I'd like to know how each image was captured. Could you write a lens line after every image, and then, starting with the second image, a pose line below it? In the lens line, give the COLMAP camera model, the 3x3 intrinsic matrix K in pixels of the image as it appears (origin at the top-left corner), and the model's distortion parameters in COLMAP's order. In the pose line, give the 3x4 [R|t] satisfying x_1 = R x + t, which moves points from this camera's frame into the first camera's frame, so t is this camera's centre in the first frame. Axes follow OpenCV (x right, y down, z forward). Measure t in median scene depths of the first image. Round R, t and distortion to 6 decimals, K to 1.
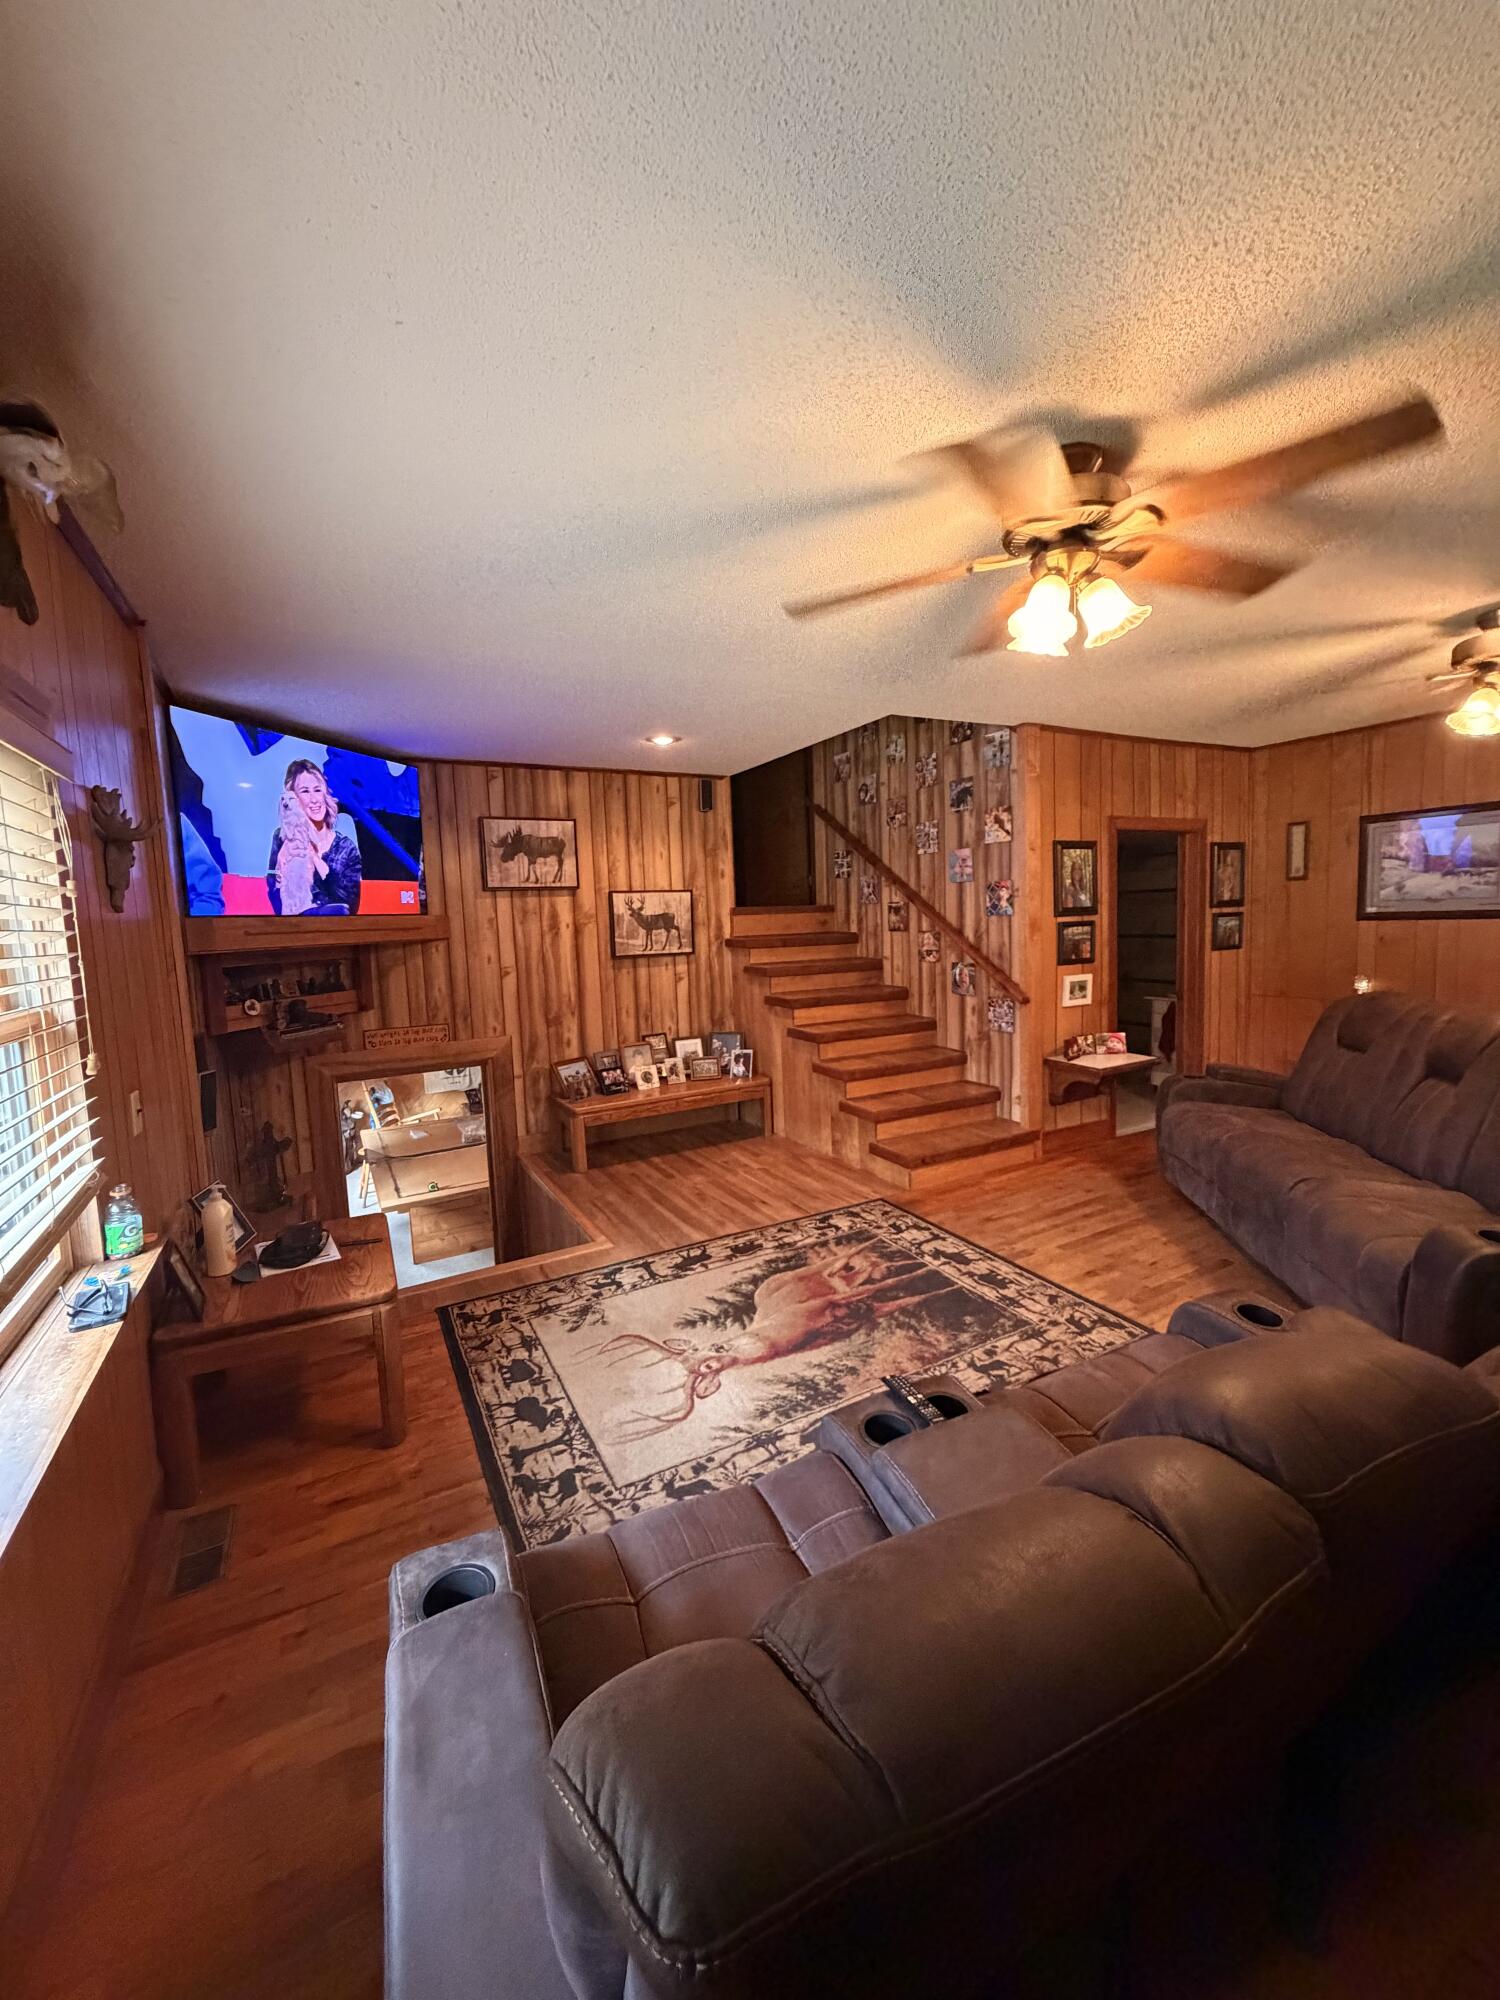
lens RADIAL K [[801.7, 0, 756.3], [0, 801.7, 993.2], [0, 0, 1]] dist [0.001696, 0.000222]
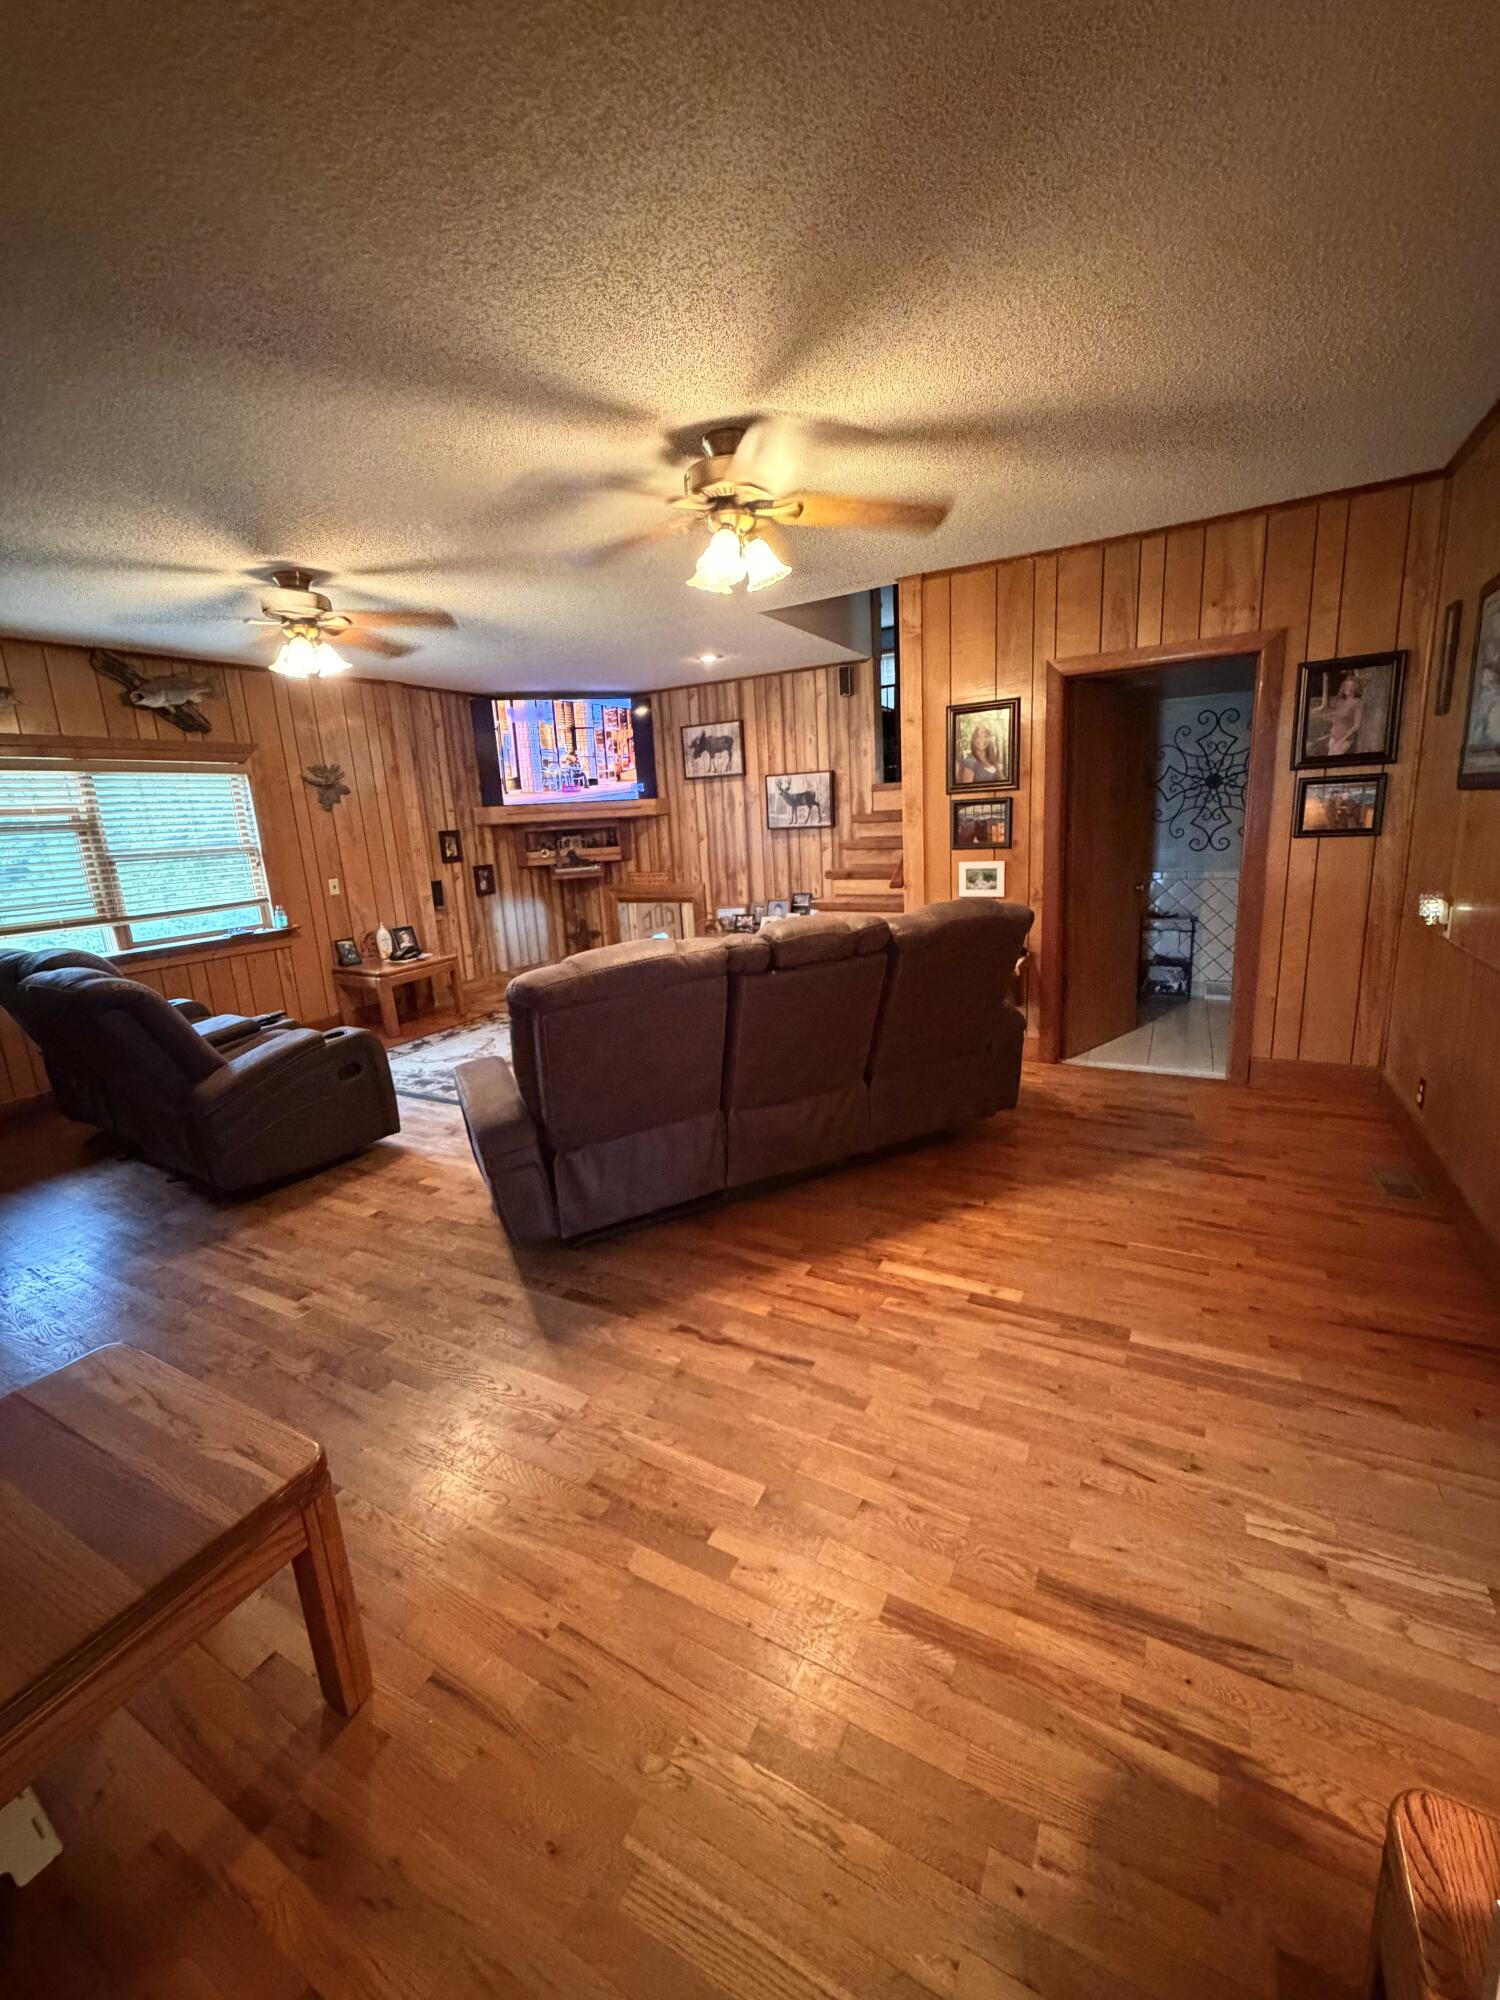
lens RADIAL K [[801.7, 0, 748.2], [0, 801.7, 994.5], [0, 0, 1]] dist [0.001696, 0.000222]
pose [[0.536481, 0.191267, -0.821952, 0.938907], [-0.047060, 0.979243, 0.197153, -0.038408], [0.842599, -0.067088, 0.534346, 0.288827]]
